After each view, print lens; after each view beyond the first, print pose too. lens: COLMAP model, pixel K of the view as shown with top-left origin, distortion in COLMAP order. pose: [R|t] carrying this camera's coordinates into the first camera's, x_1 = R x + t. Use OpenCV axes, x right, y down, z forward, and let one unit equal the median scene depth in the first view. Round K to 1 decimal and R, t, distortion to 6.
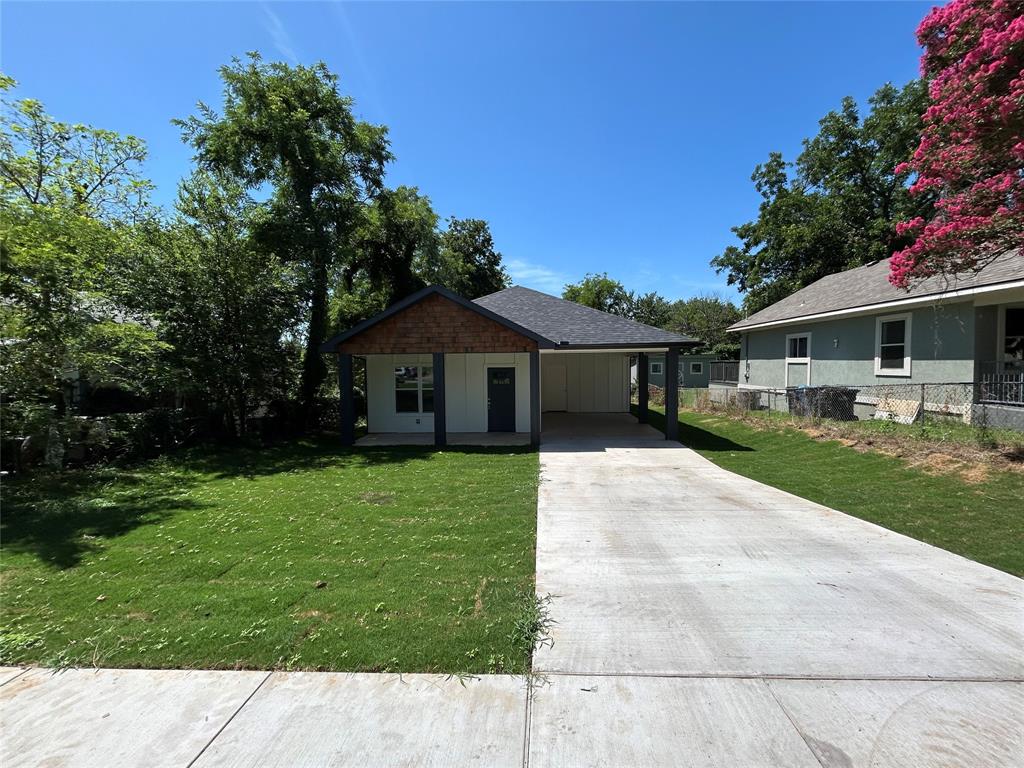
lens RADIAL K [[411.9, 0, 513.2], [0, 411.9, 383.3], [0, 0, 1]] dist [-0.001009, 0.000433]
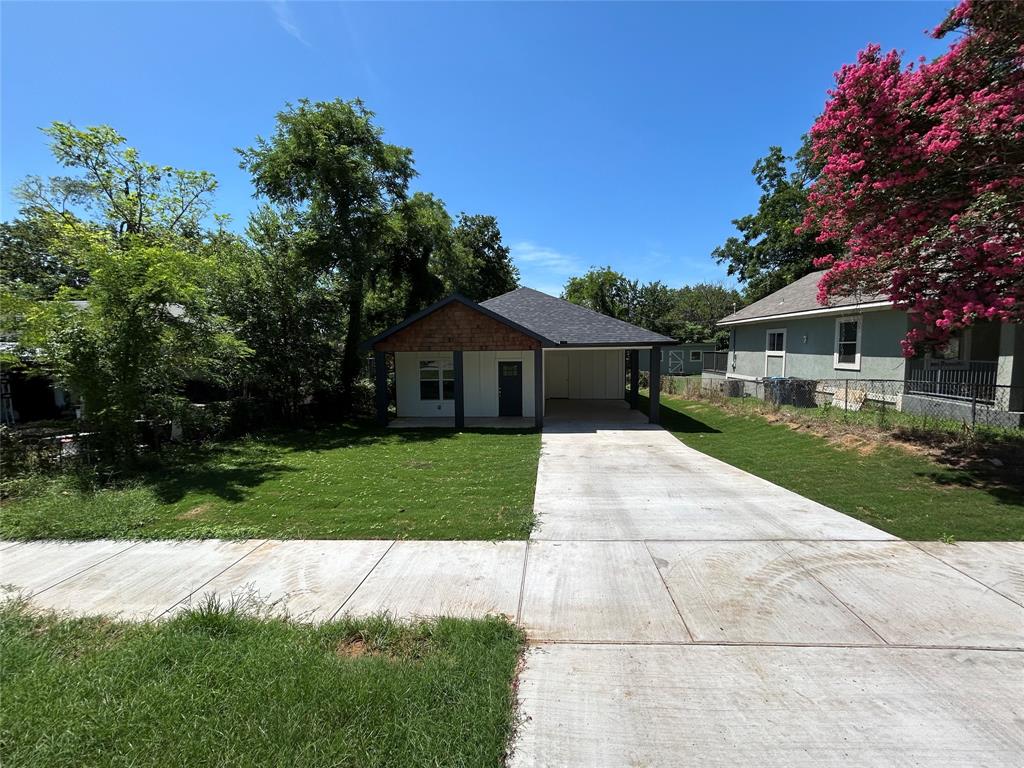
lens RADIAL K [[411.9, 0, 513.2], [0, 411.9, 383.3], [0, 0, 1]] dist [-0.001009, 0.000433]
pose [[0.999834, 0.001224, -0.018152, 0.000668], [-0.000522, 0.999253, 0.038643, -0.026754], [0.018185, -0.038627, 0.999088, -0.208012]]
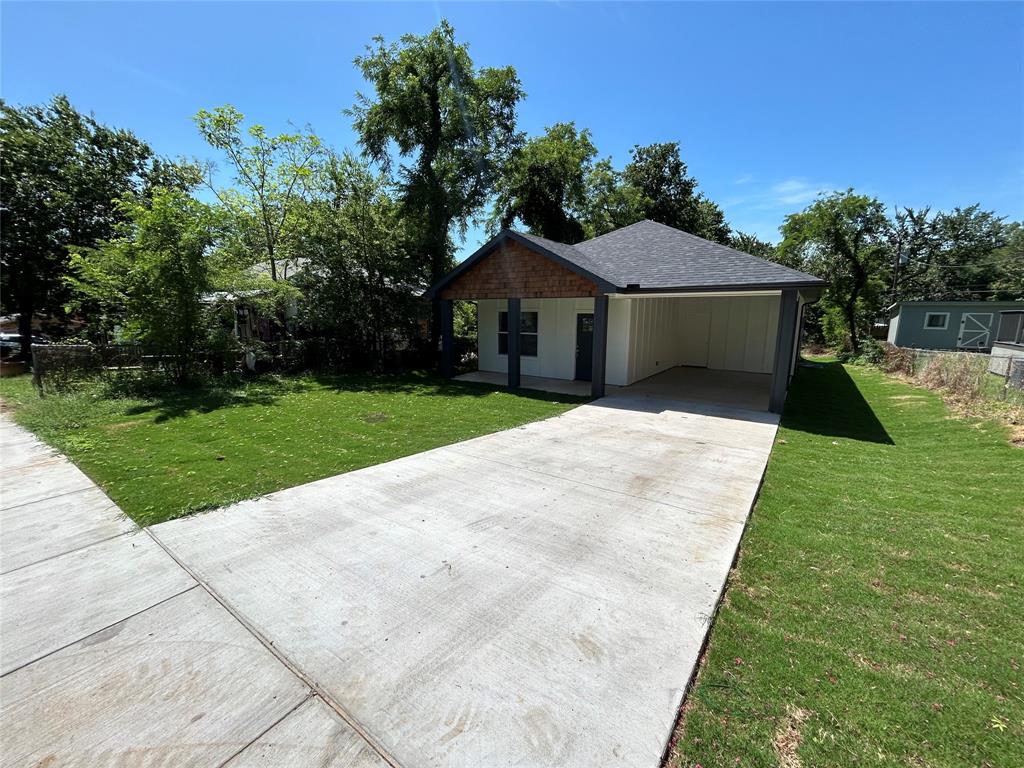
lens RADIAL K [[410.6, 0, 513.2], [0, 410.6, 386.0], [0, 0, 1]] dist [0.000183, 0.000027]
pose [[0.852378, 0.107243, -0.511812, 0.394411], [-0.037660, 0.988793, 0.144467, -0.004976], [0.521569, -0.103865, 0.846864, 0.115213]]
